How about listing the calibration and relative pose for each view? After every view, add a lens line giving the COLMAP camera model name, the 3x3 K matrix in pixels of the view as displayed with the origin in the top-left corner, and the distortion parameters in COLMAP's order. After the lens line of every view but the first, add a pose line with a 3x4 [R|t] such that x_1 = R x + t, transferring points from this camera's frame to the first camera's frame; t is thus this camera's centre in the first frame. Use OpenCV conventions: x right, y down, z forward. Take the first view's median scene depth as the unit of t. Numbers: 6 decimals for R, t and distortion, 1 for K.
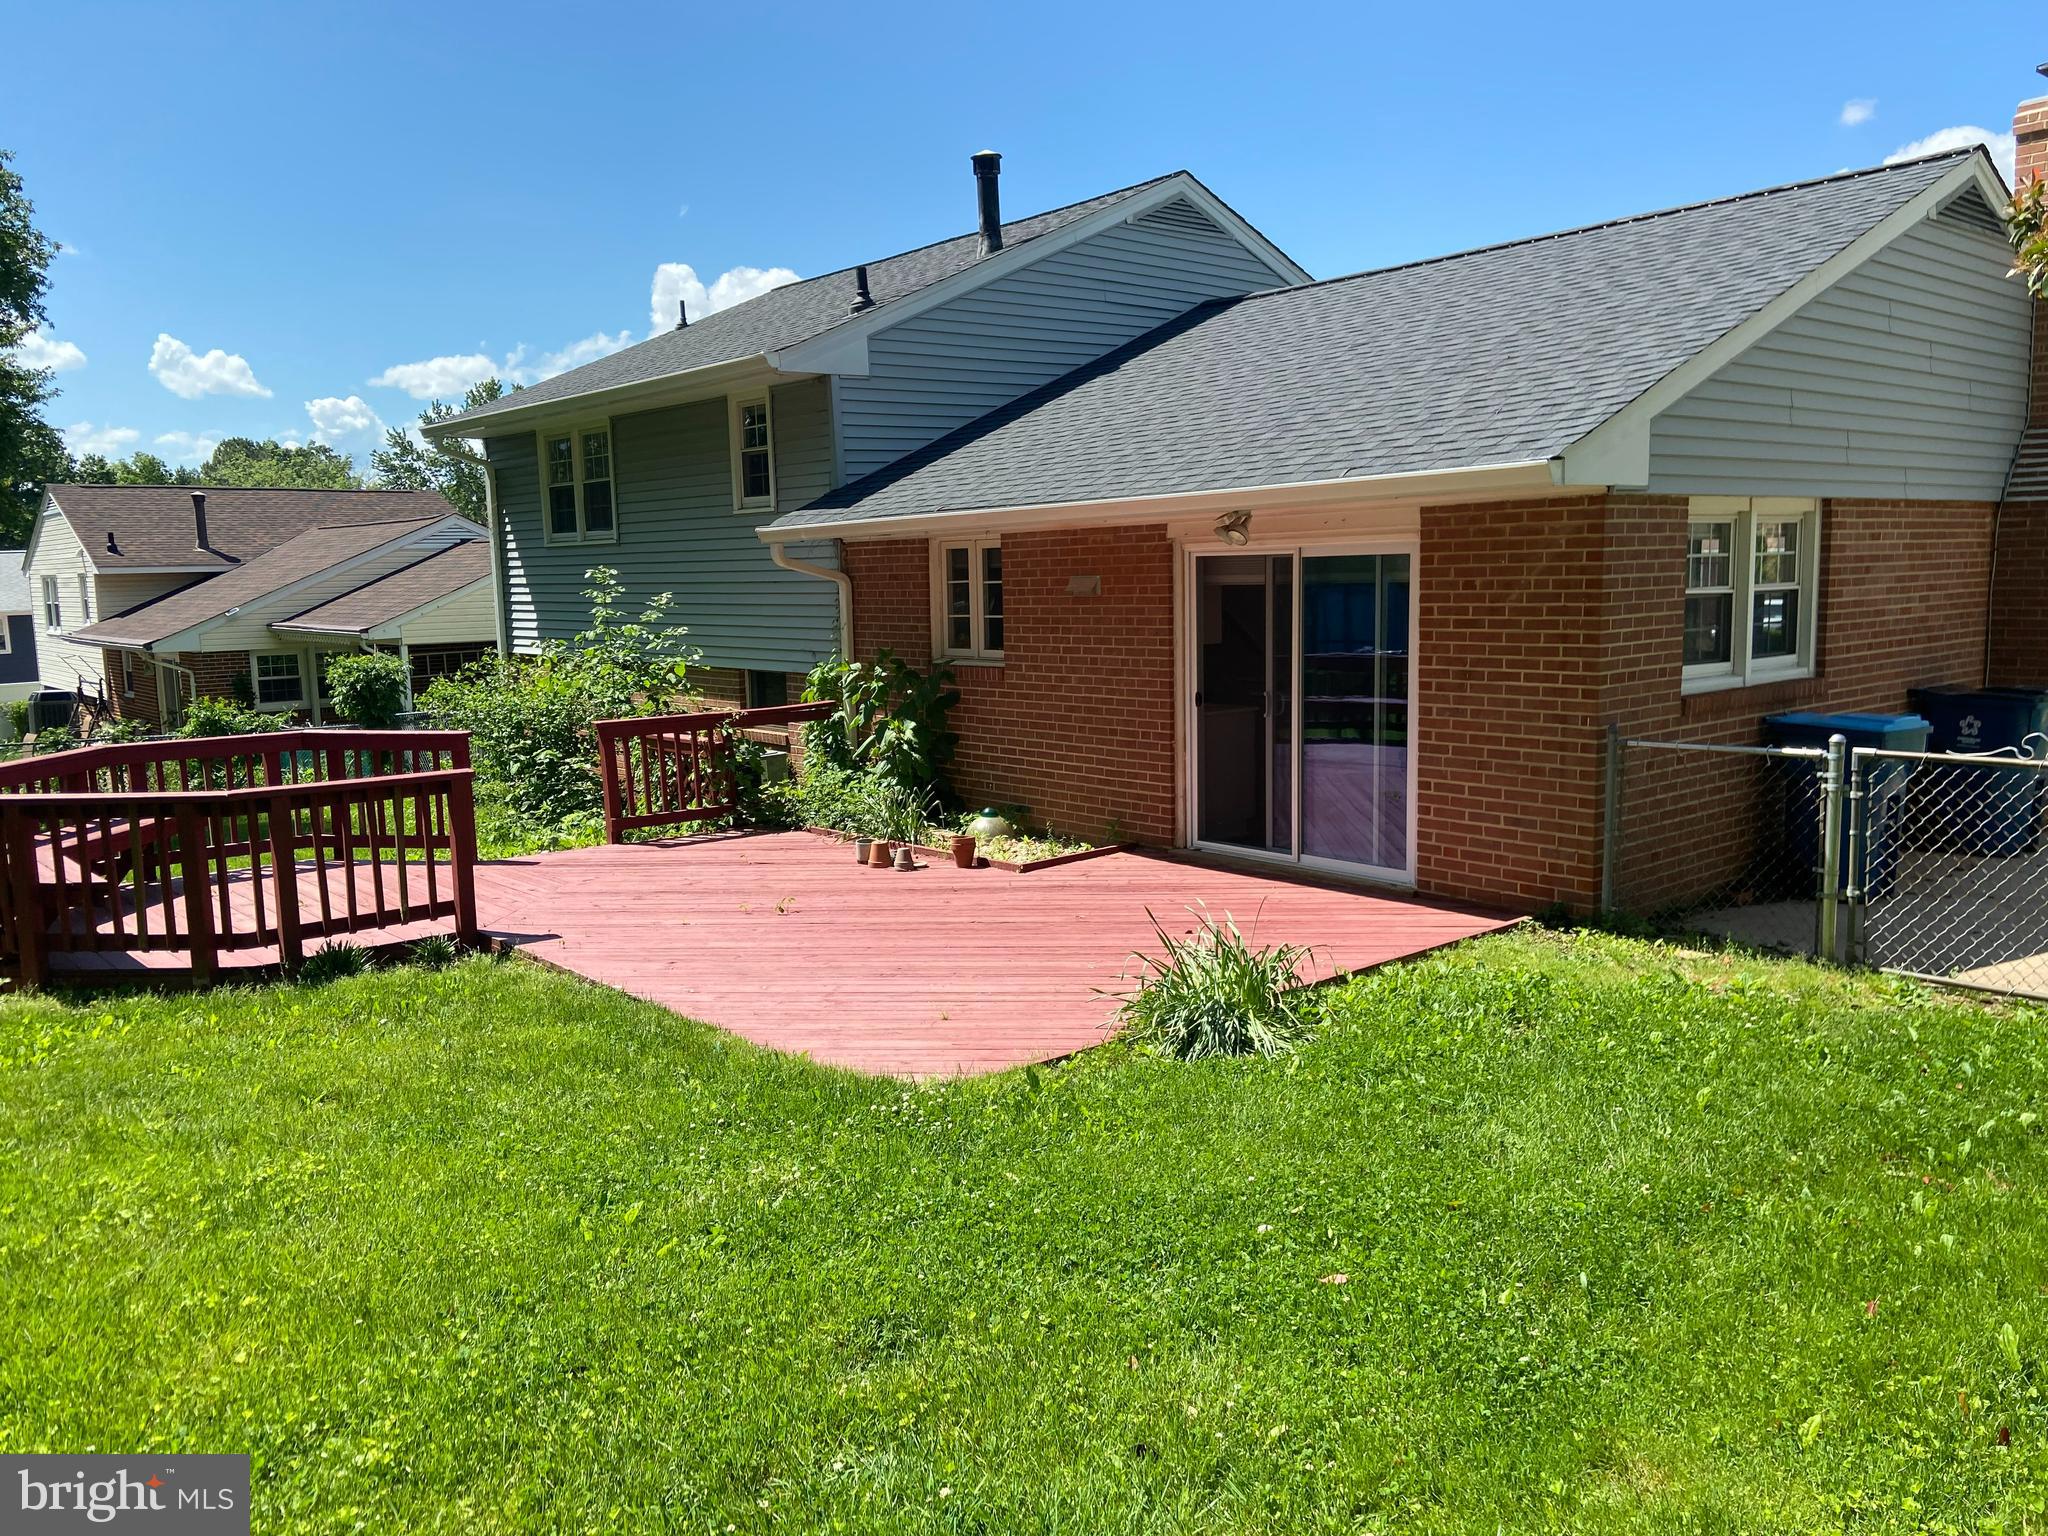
lens RADIAL K [[1532.7, 0, 1019.5], [0, 1532.7, 773.7], [0, 0, 1]] dist [0.085233, -0.067169]
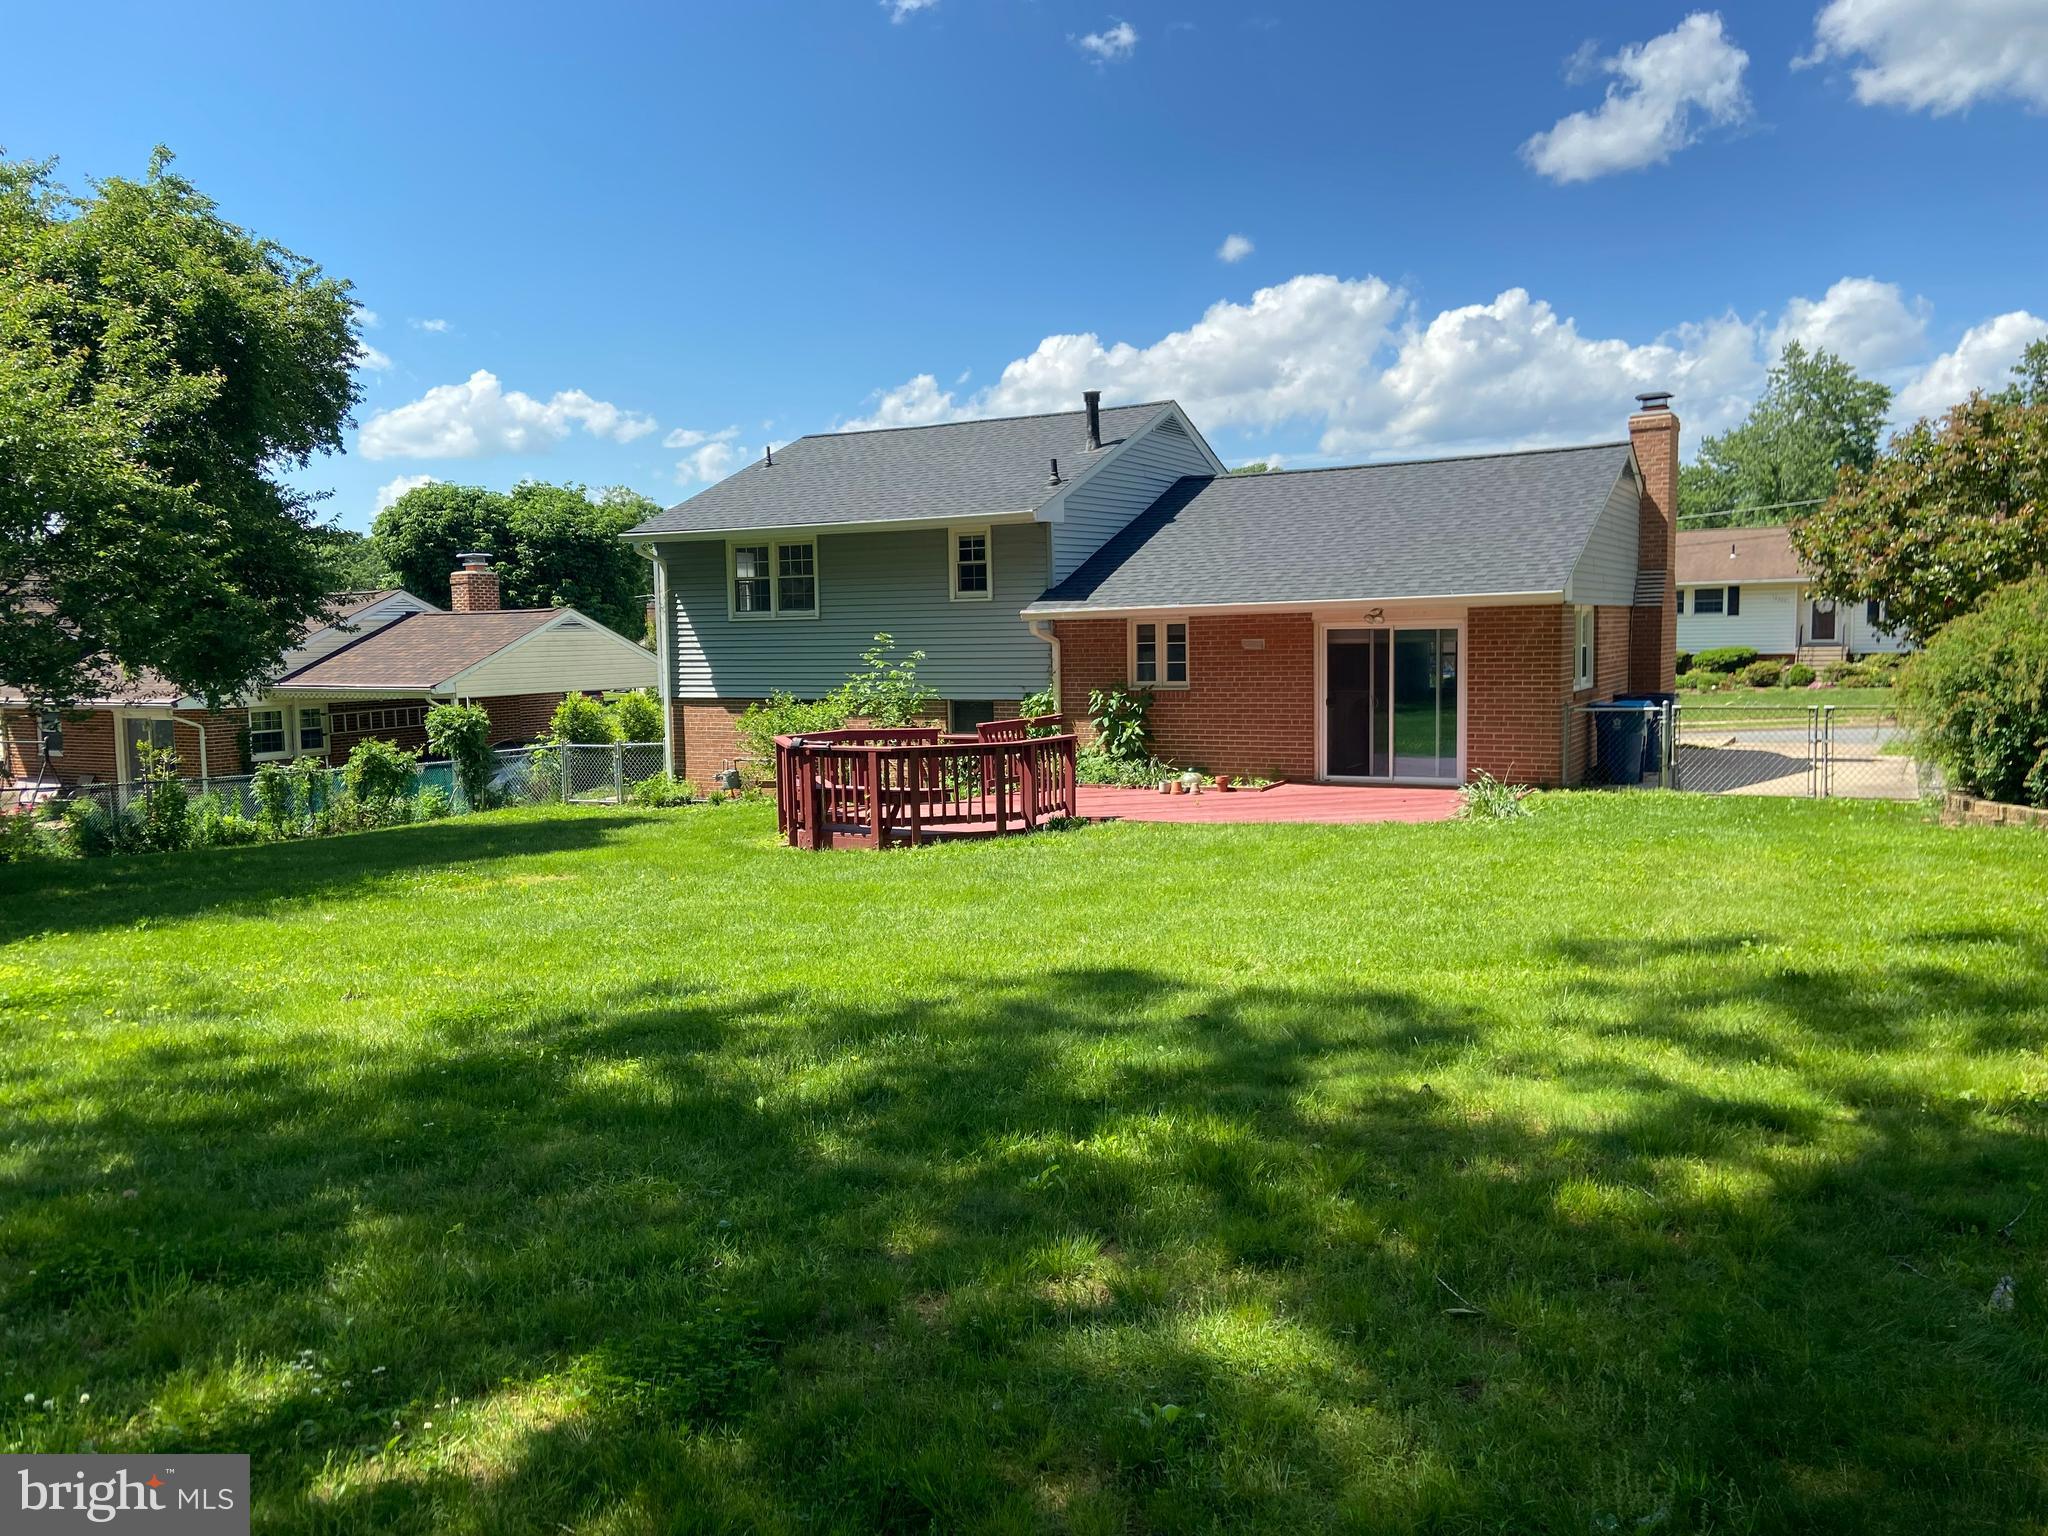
lens RADIAL K [[1532.7, 0, 1028.4], [0, 1532.7, 758.5], [0, 0, 1]] dist [0.085233, -0.067169]
pose [[0.943375, -0.025180, 0.330772, -0.876750], [0.042953, 0.997993, -0.046530, 0.096156], [-0.328937, 0.058103, 0.942563, -0.702786]]
